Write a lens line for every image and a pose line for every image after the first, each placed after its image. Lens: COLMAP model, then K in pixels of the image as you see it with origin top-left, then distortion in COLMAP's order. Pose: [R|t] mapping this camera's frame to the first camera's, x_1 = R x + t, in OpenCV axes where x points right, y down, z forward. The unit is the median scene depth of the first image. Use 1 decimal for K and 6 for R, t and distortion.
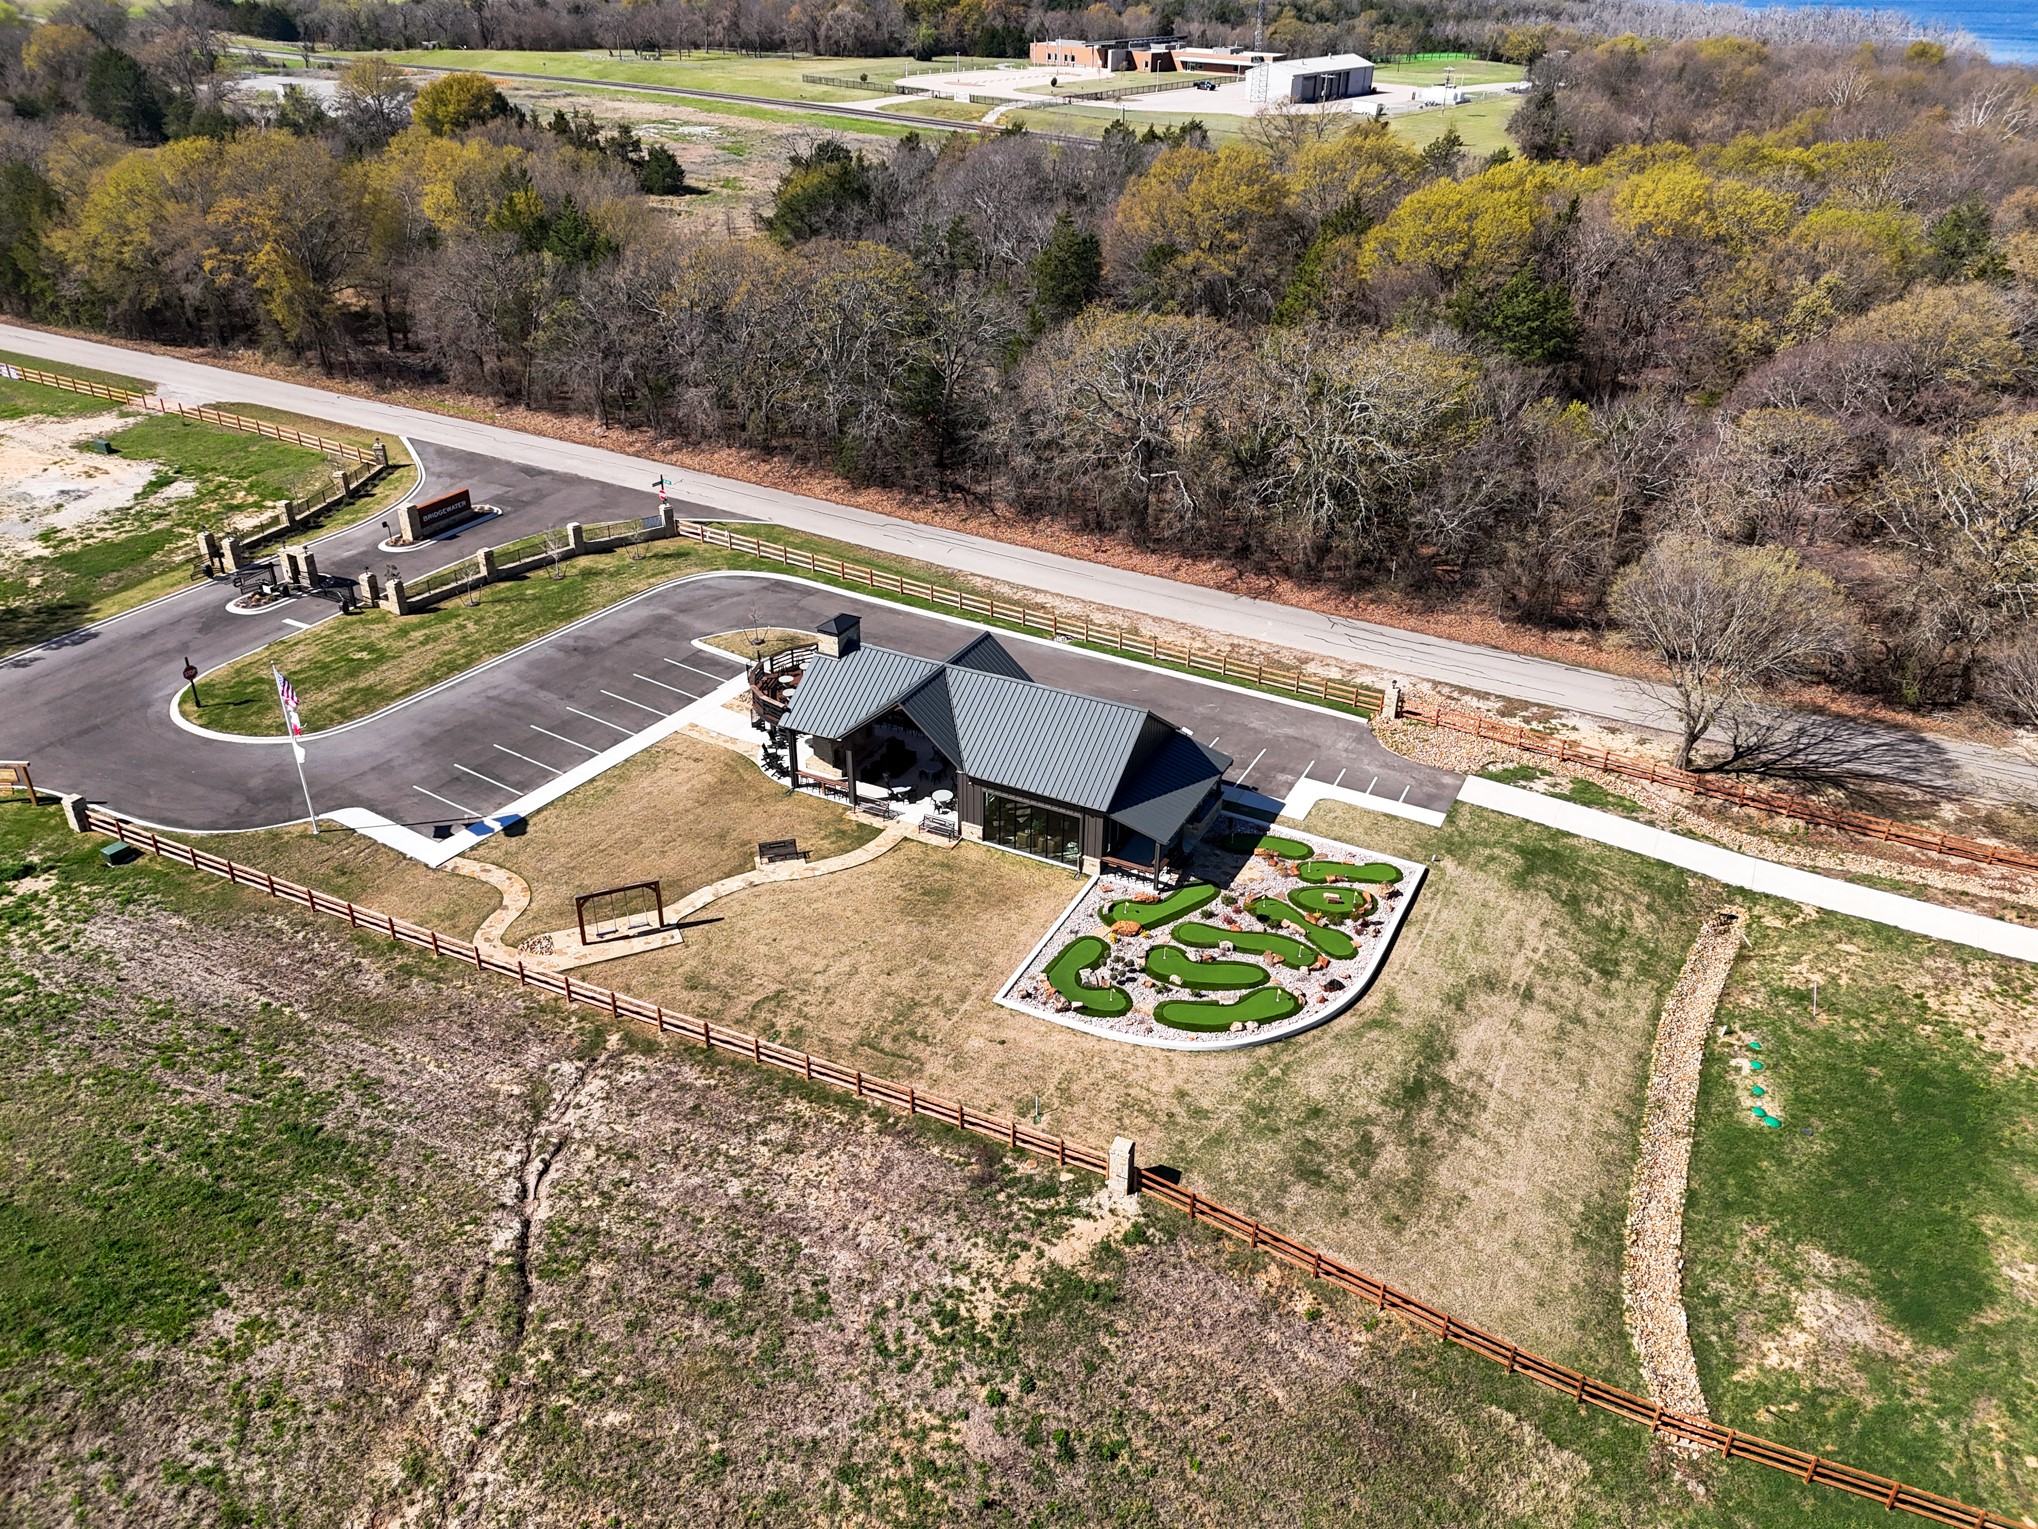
lens RADIAL K [[1498.3, 0, 1023.8], [0, 1498.3, 767.4], [0, 0, 1]] dist [0.058634, -0.053869]
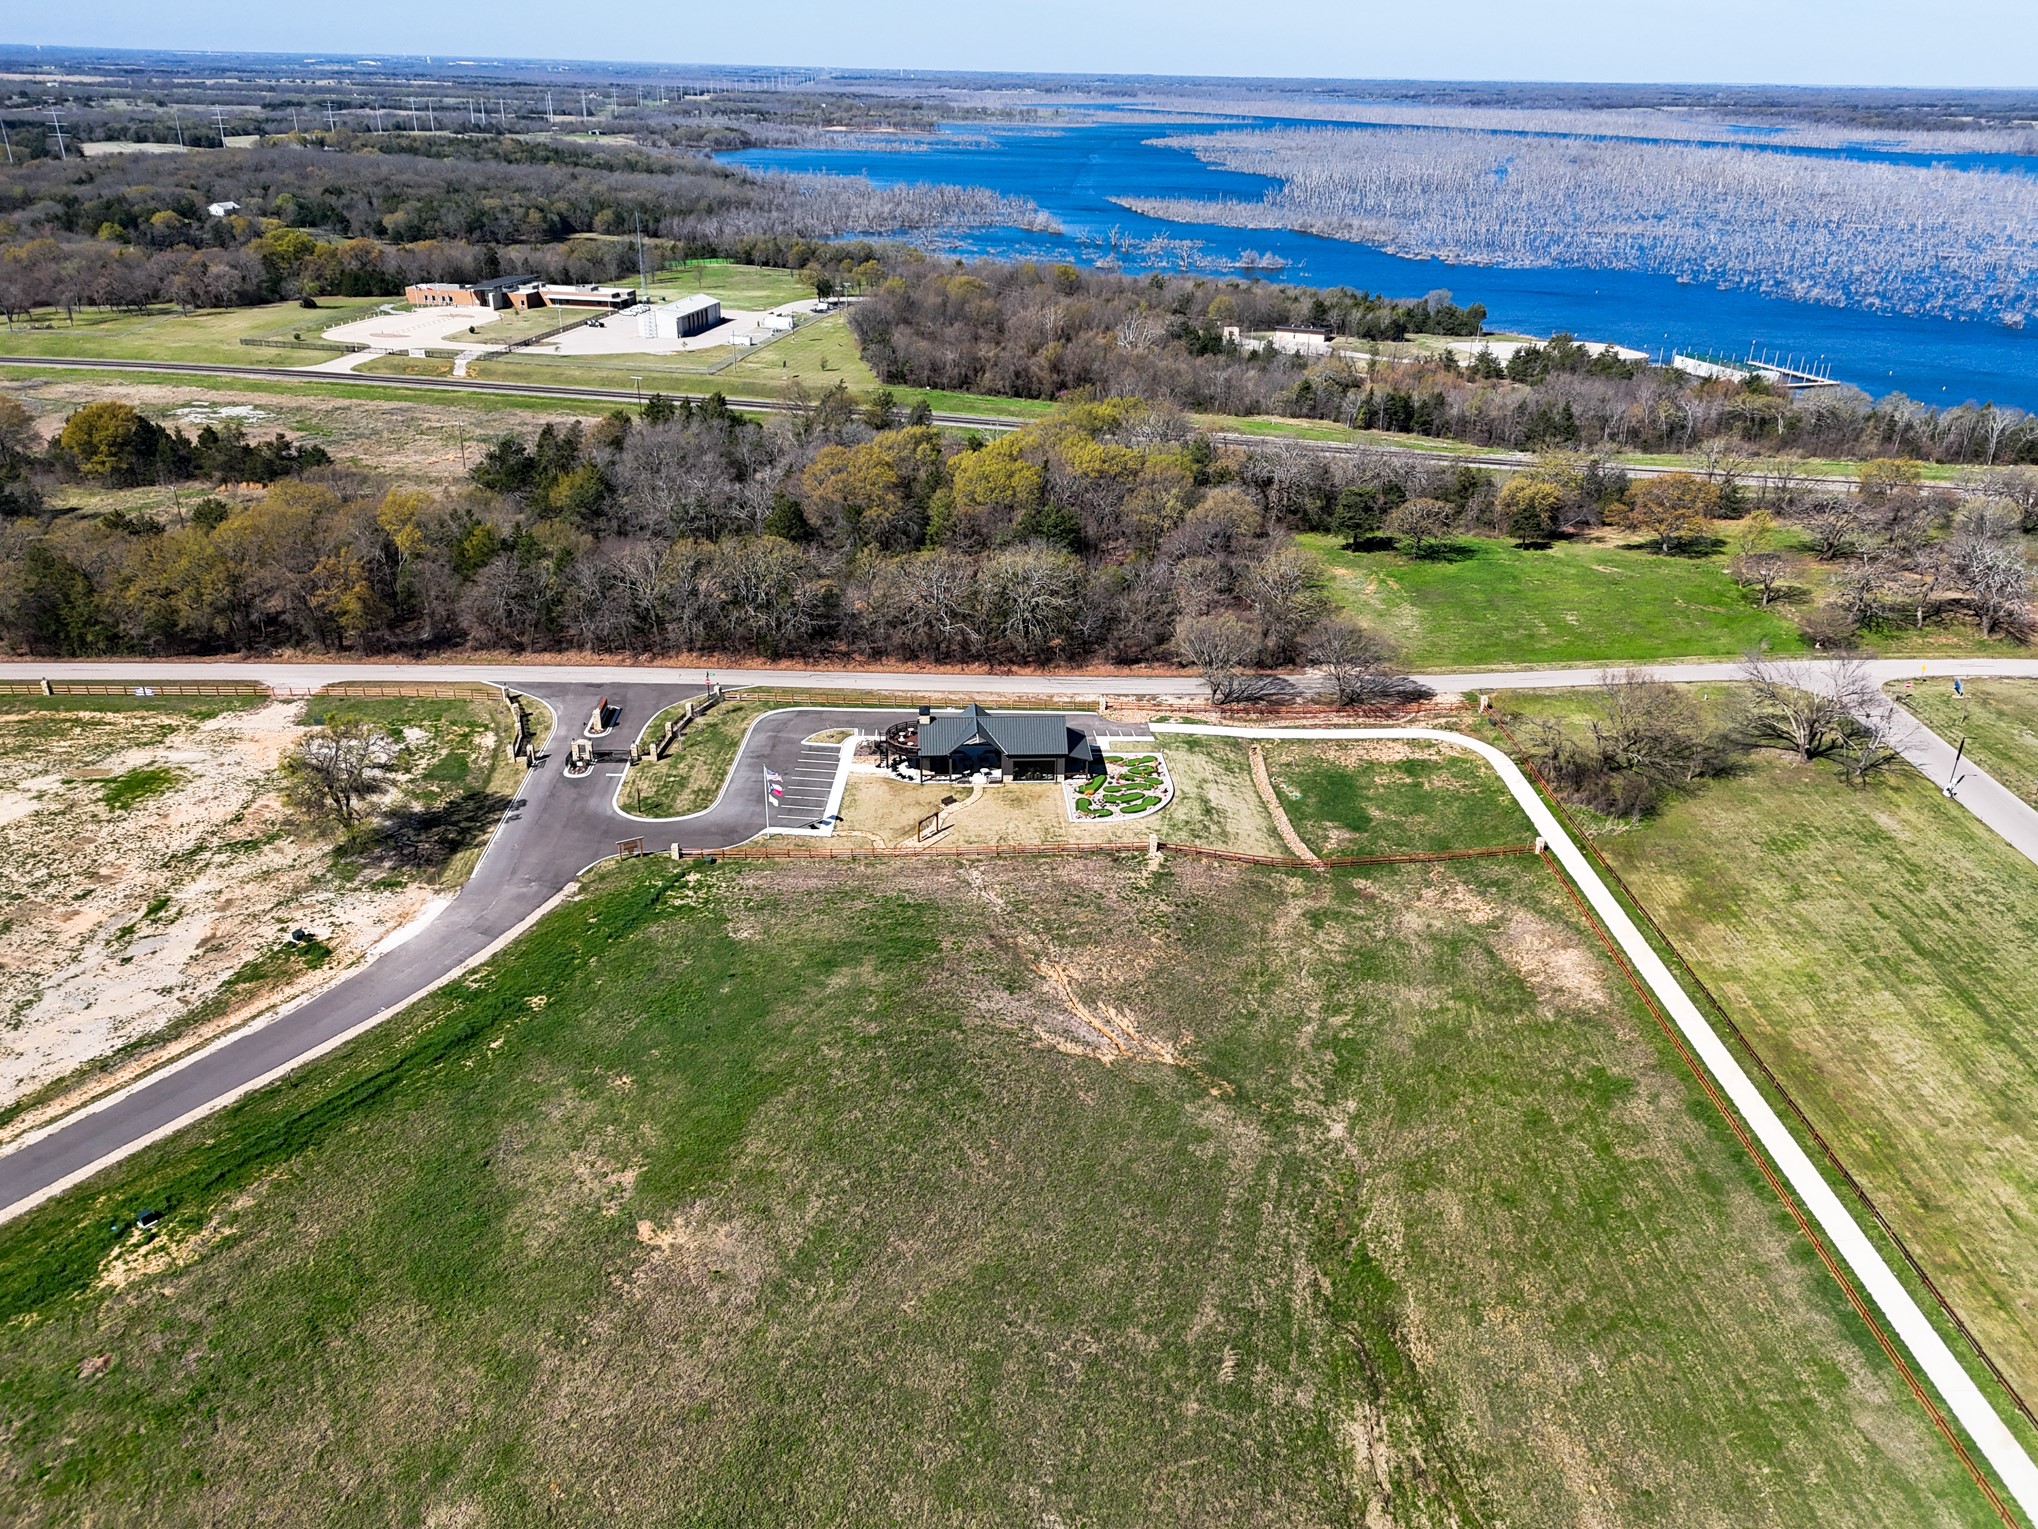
lens RADIAL K [[1498.3, 0, 1026.7], [0, 1498.3, 763.0], [0, 0, 1]] dist [0.058634, -0.053869]
pose [[0.861659, -0.210502, 0.461771, -1.107023], [0.242441, 0.970113, -0.010158, 0.048878], [-0.445832, 0.120705, 0.886941, -1.181370]]
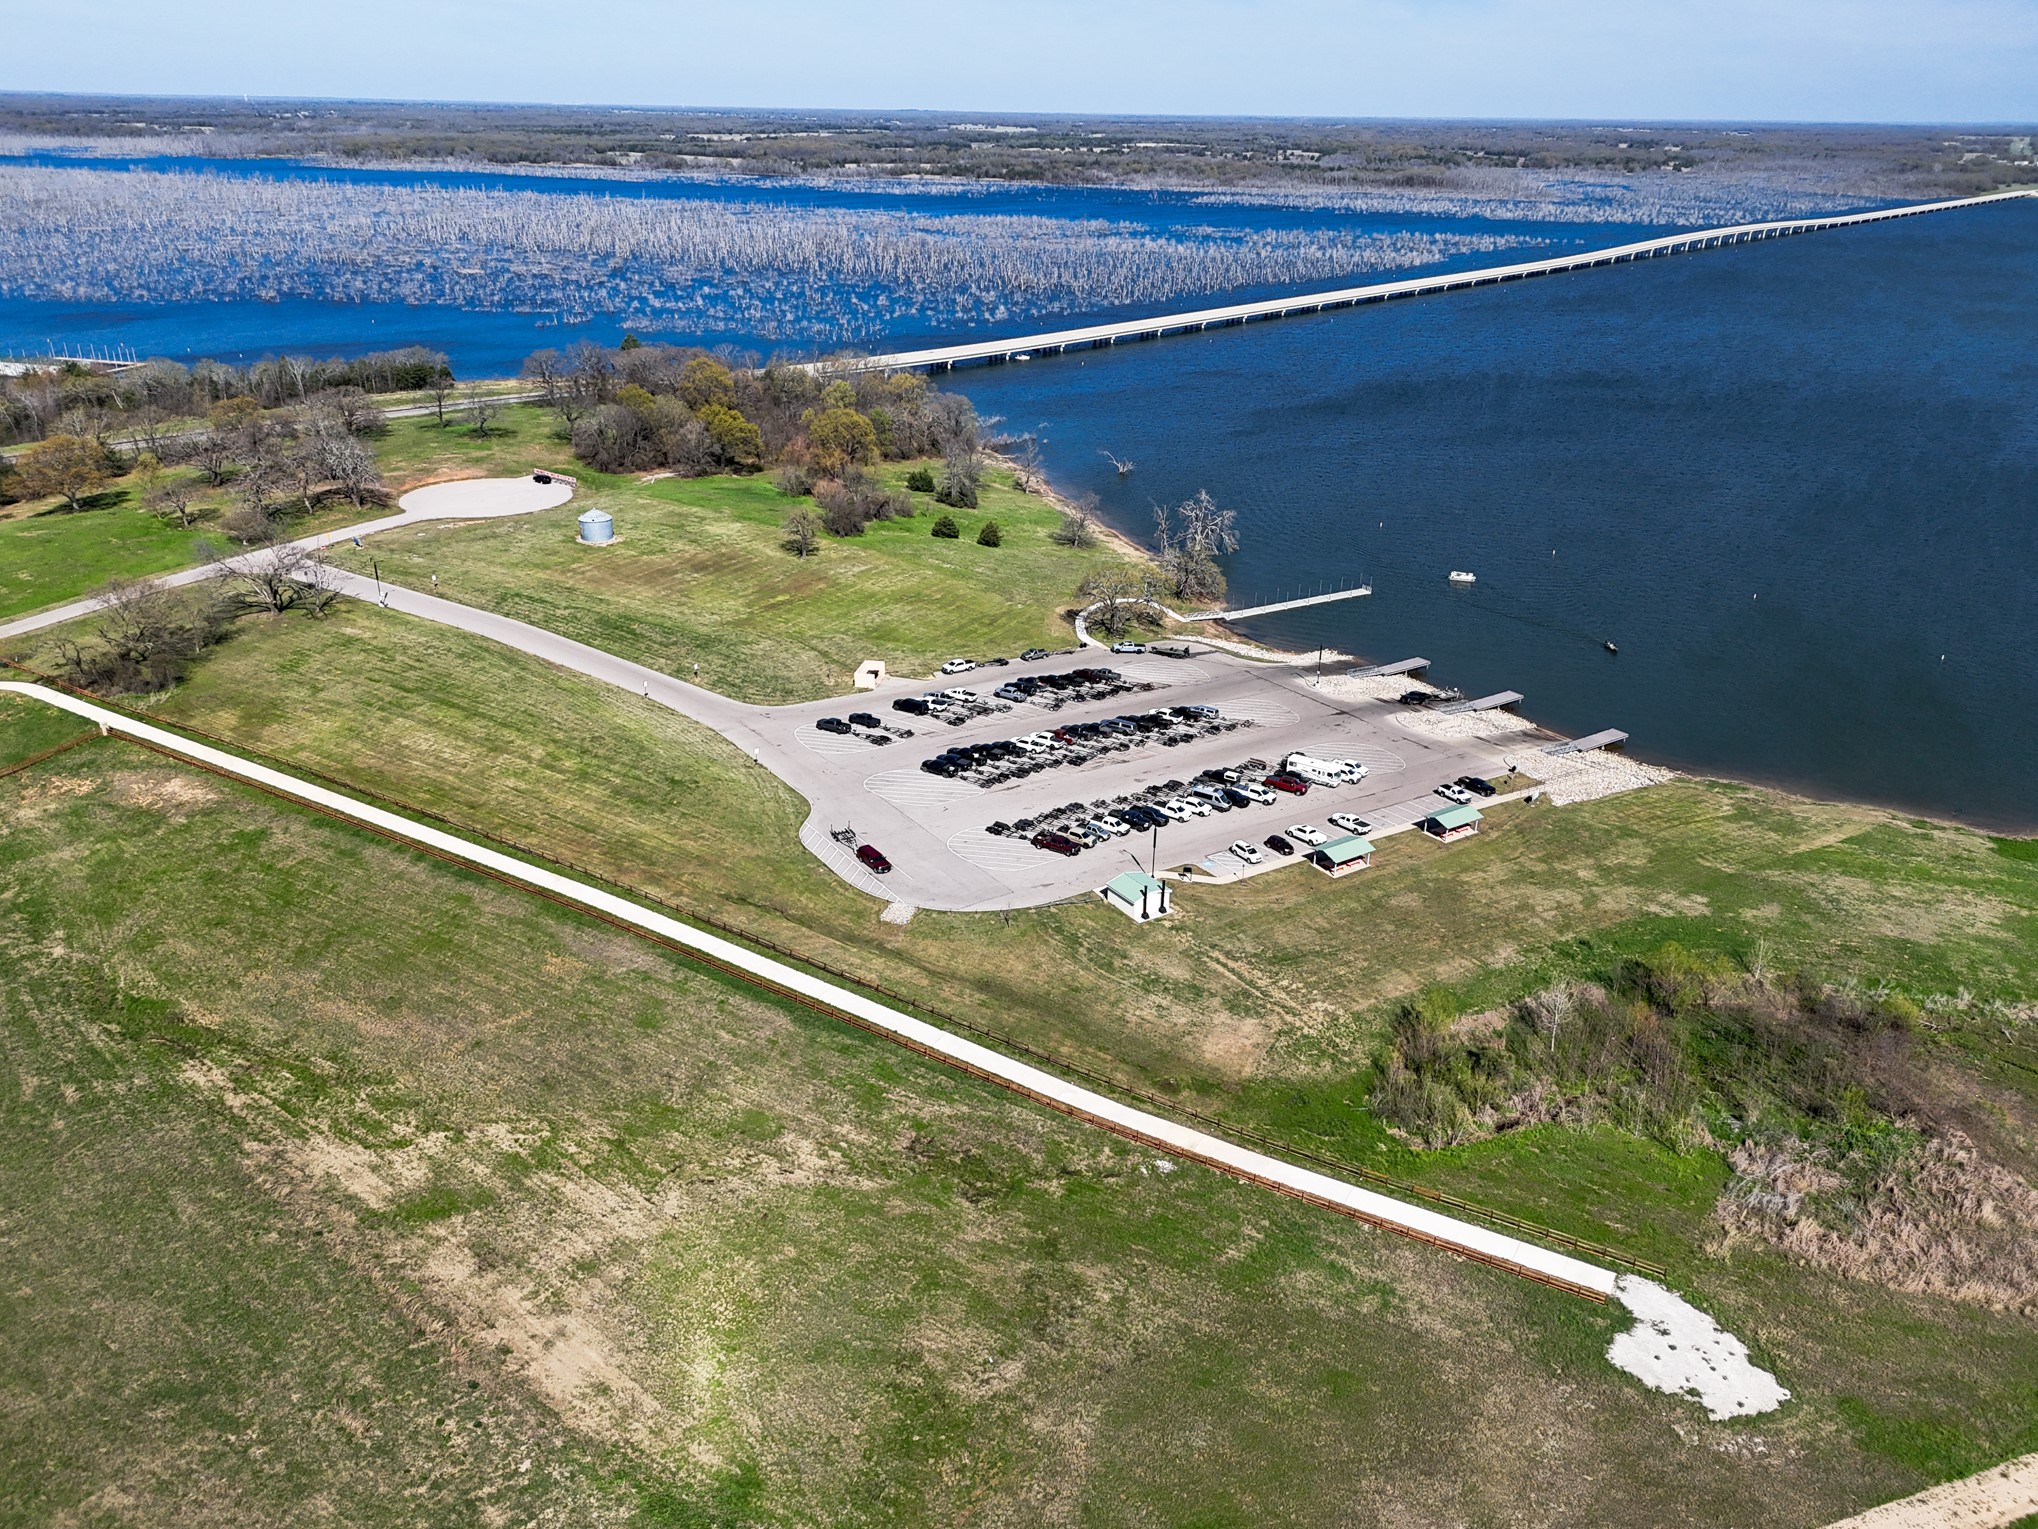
lens RADIAL K [[1498.3, 0, 1015.5], [0, 1498.3, 757.7], [0, 0, 1]] dist [0.058634, -0.053869]
pose [[0.032091, -0.407125, 0.912809, -1.871727], [0.475072, 0.809729, 0.344448, 0.217176], [-0.879361, 0.422597, 0.219398, -1.499635]]
